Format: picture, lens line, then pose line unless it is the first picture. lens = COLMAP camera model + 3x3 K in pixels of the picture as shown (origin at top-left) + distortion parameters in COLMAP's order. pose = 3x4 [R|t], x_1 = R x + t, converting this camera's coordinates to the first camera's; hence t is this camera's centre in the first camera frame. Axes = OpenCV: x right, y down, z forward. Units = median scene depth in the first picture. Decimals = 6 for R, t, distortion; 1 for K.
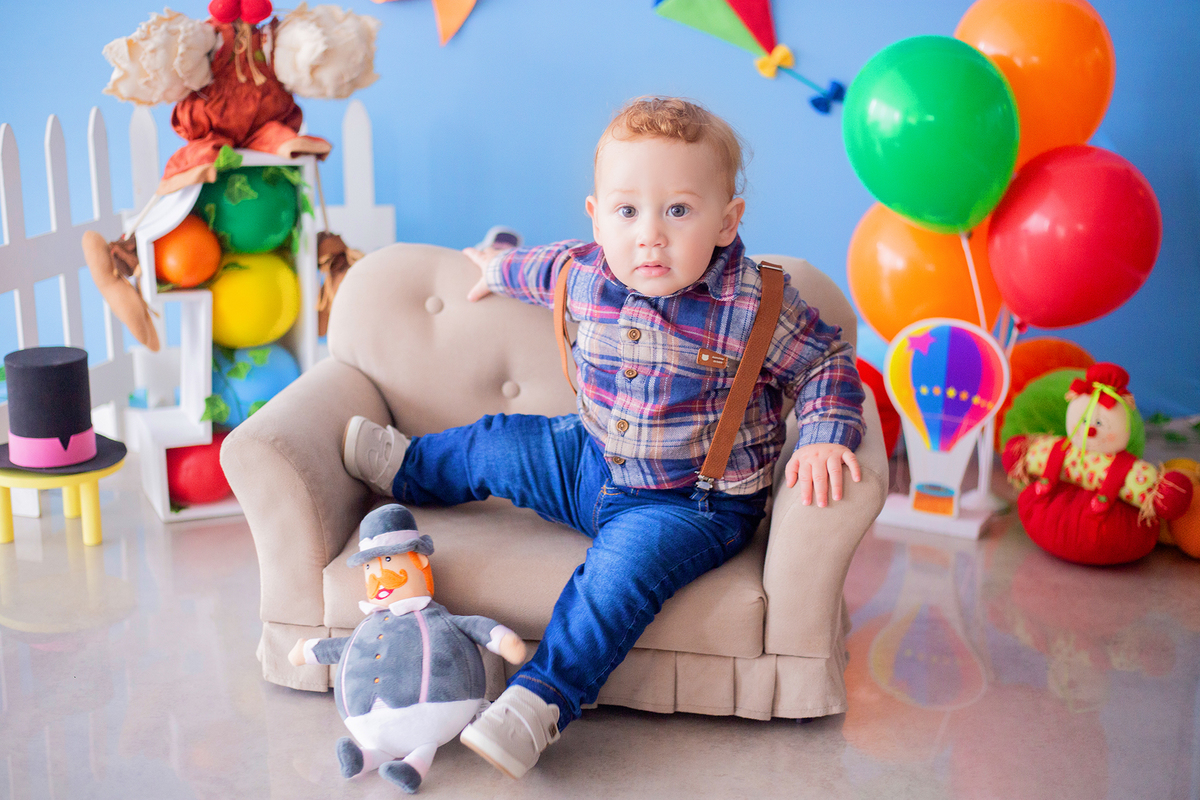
lens RADIAL K [[1840.0, 0, 596.8], [0, 1840.0, 401.3], [0, 0, 1]] dist [-0.126292, 0.000000]
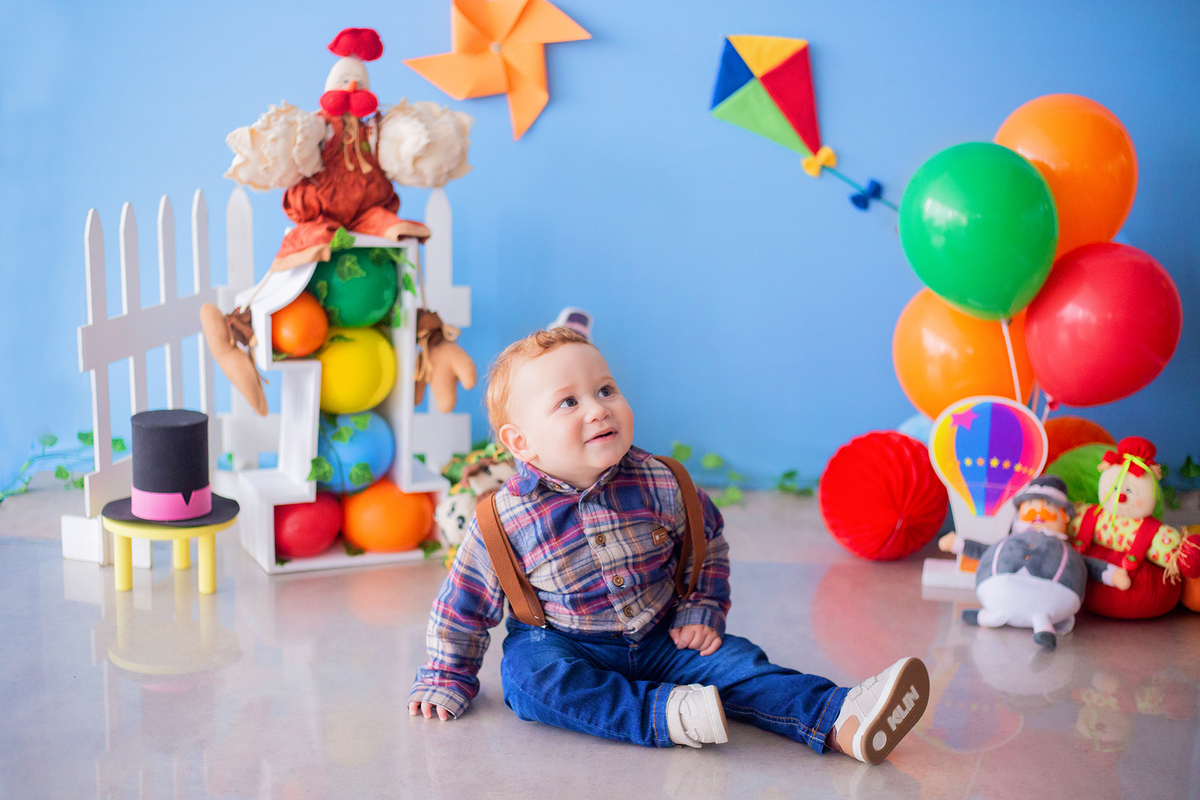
lens RADIAL K [[1840.0, 0, 595.6], [0, 1840.0, 403.6], [0, 0, 1]] dist [-0.126292, 0.000000]
pose [[0.999051, 0.014149, 0.041185, -0.091064], [-0.012145, 0.998750, -0.048494, 0.015871], [-0.041819, 0.047948, 0.997974, -0.093474]]
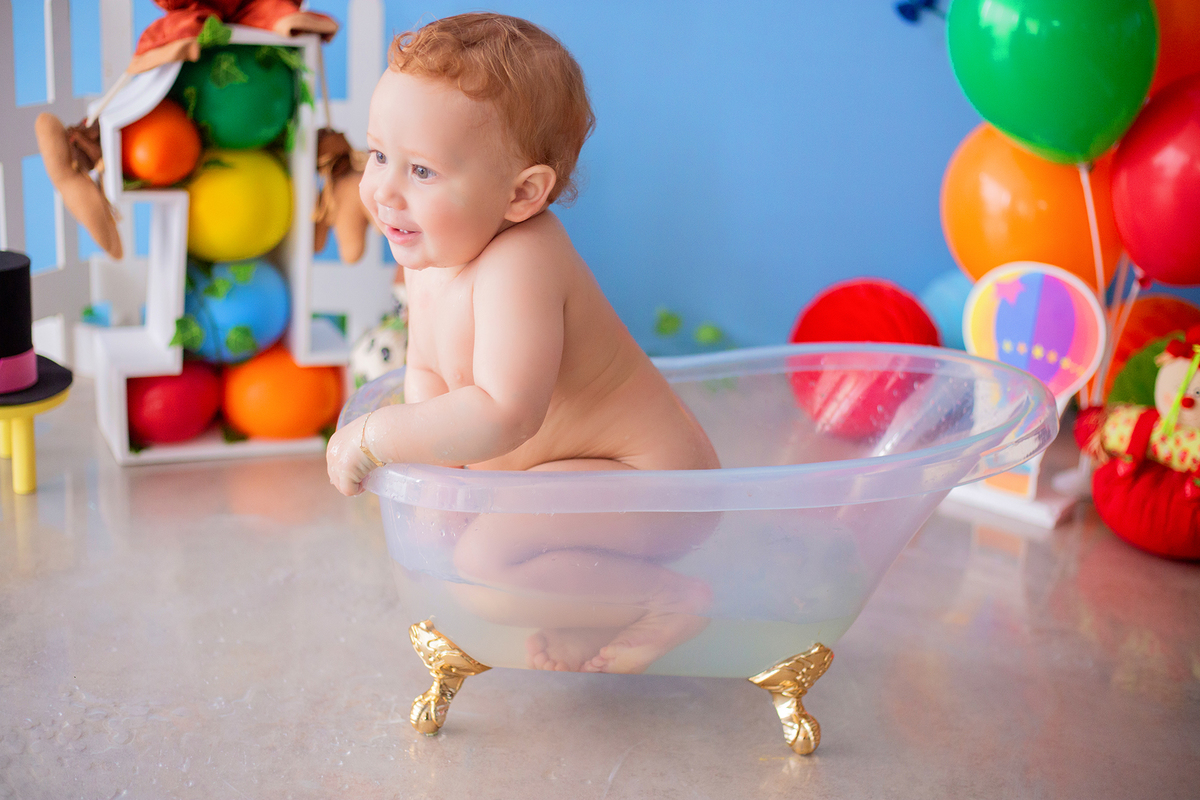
lens RADIAL K [[1840.0, 0, 599.7], [0, 1840.0, 413.5], [0, 0, 1]] dist [-0.126292, 0.000000]
pose [[0.998836, 0.045473, 0.016080, -0.031343], [-0.046099, 0.998095, 0.041008, -0.002089], [-0.014184, -0.041702, 0.999029, 0.158817]]
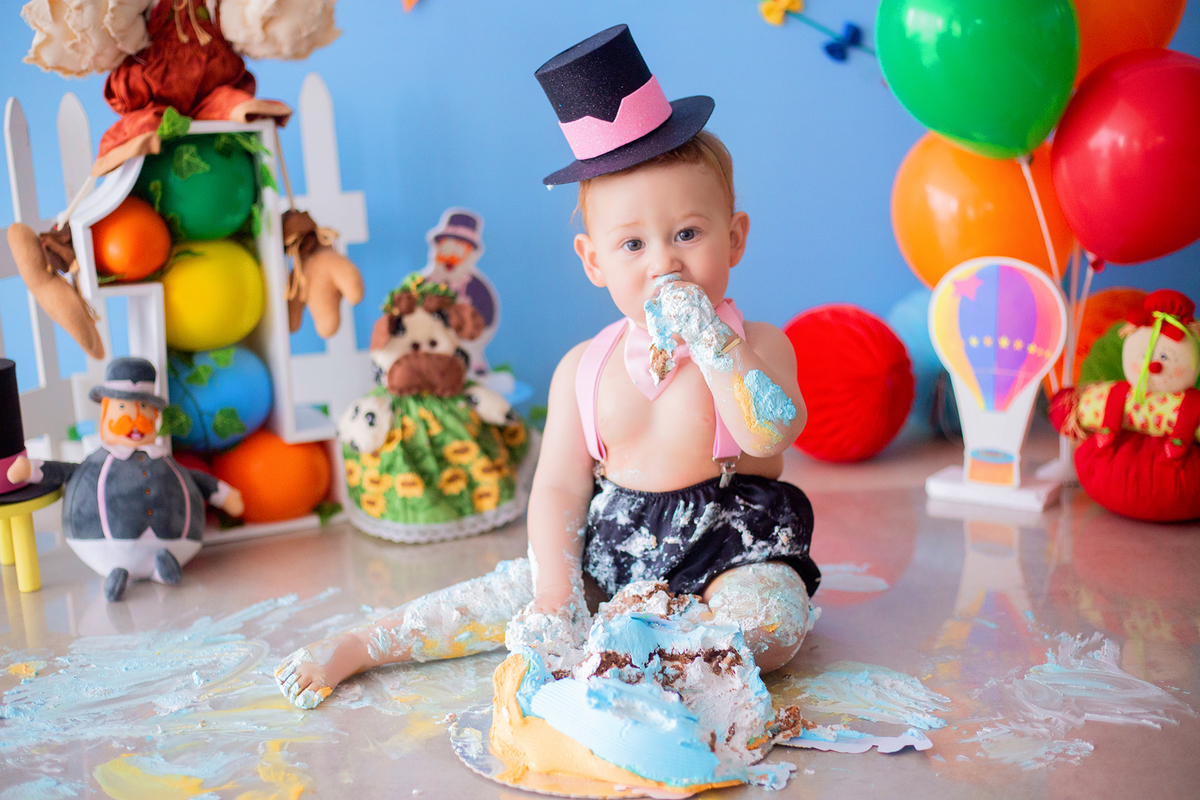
lens RADIAL K [[1840.0, 0, 605.8], [0, 1840.0, 396.5], [0, 0, 1]] dist [-0.126292, 0.000000]
pose [[0.996984, -0.069717, 0.034094, -0.036171], [0.071594, 0.995785, -0.057322, 0.056136], [-0.029954, 0.059590, 0.997773, 0.143070]]
